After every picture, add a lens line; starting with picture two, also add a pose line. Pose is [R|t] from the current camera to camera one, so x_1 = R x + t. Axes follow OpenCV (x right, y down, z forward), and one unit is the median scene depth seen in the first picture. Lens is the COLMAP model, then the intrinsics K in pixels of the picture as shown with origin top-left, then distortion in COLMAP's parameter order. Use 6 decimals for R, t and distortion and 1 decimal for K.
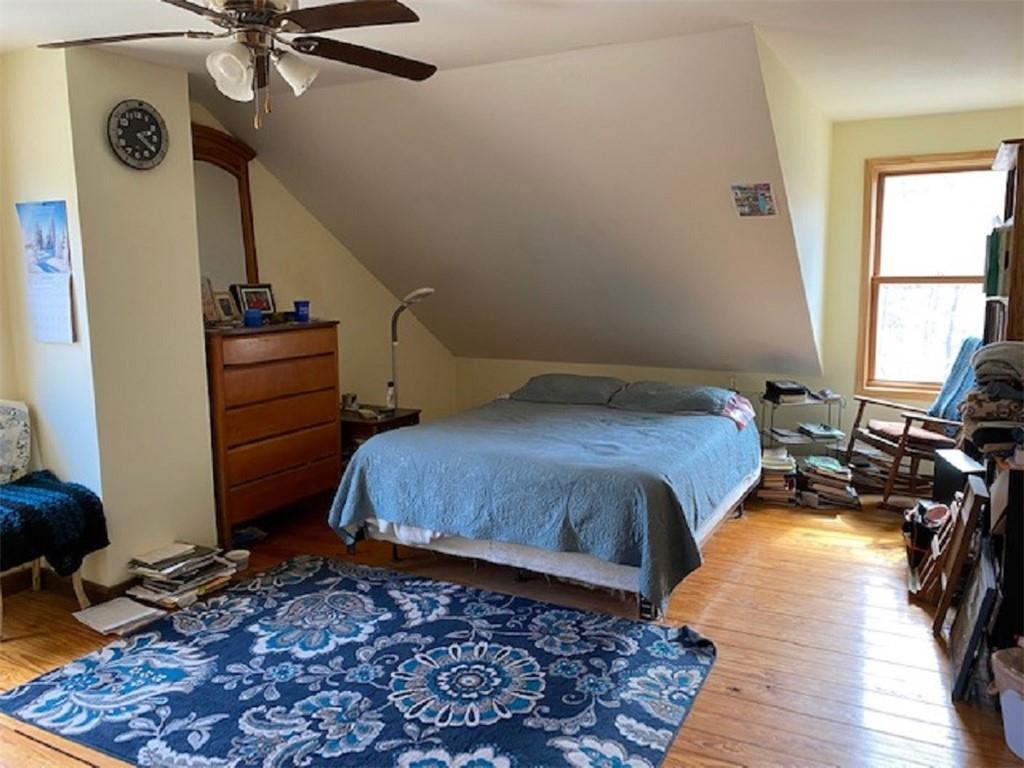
lens RADIAL K [[776.6, 0, 536.1], [0, 776.6, 384.0], [0, 0, 1]] dist [0.042778, -0.031917]
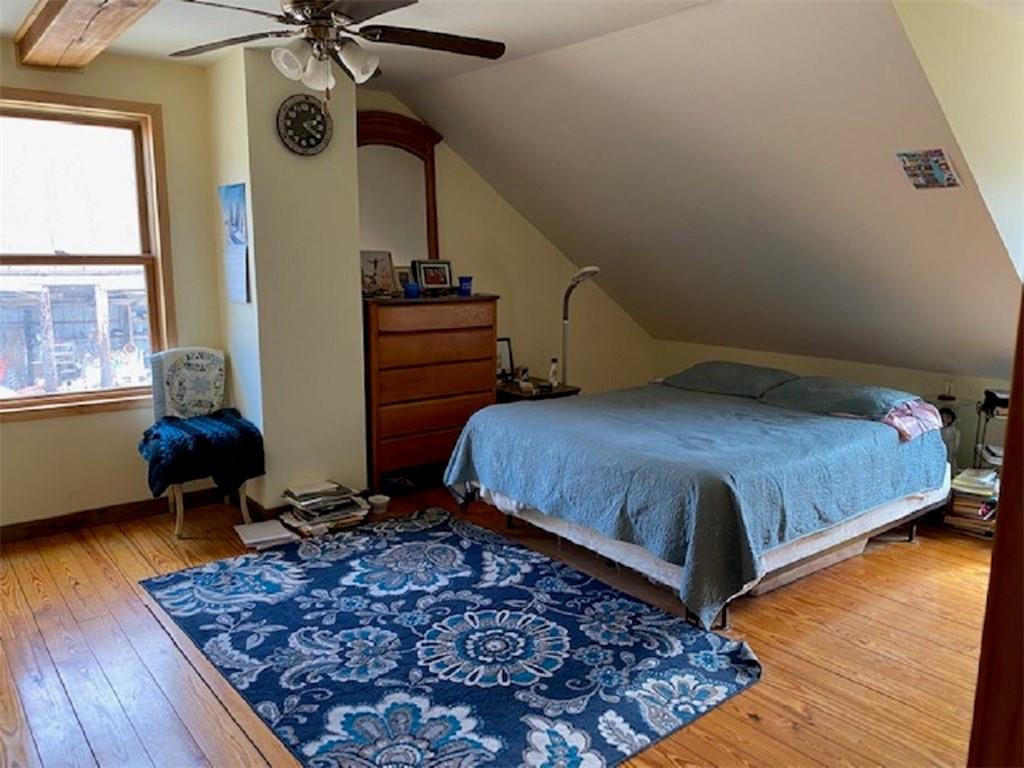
lens RADIAL K [[776.6, 0, 531.9], [0, 776.6, 400.2], [0, 0, 1]] dist [0.042778, -0.031917]
pose [[0.919288, 0.090370, -0.383069, 0.272859], [-0.073334, 0.995568, 0.058877, -0.007635], [0.386692, -0.026033, 0.921841, 0.060451]]
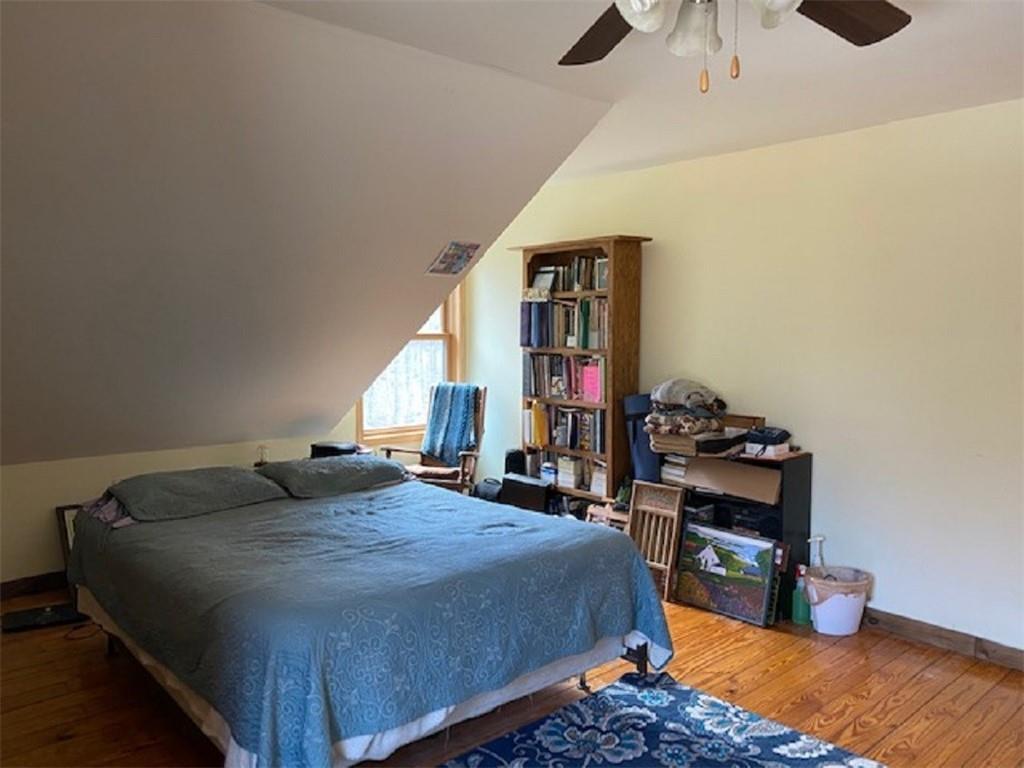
lens RADIAL K [[776.6, 0, 512.2], [0, 776.6, 380.5], [0, 0, 1]] dist [0.042778, -0.031917]
pose [[0.360756, -0.055038, 0.931035, -0.746282], [0.124647, 0.992147, 0.010353, -0.093440], [-0.924293, 0.112315, 0.364784, 0.682472]]
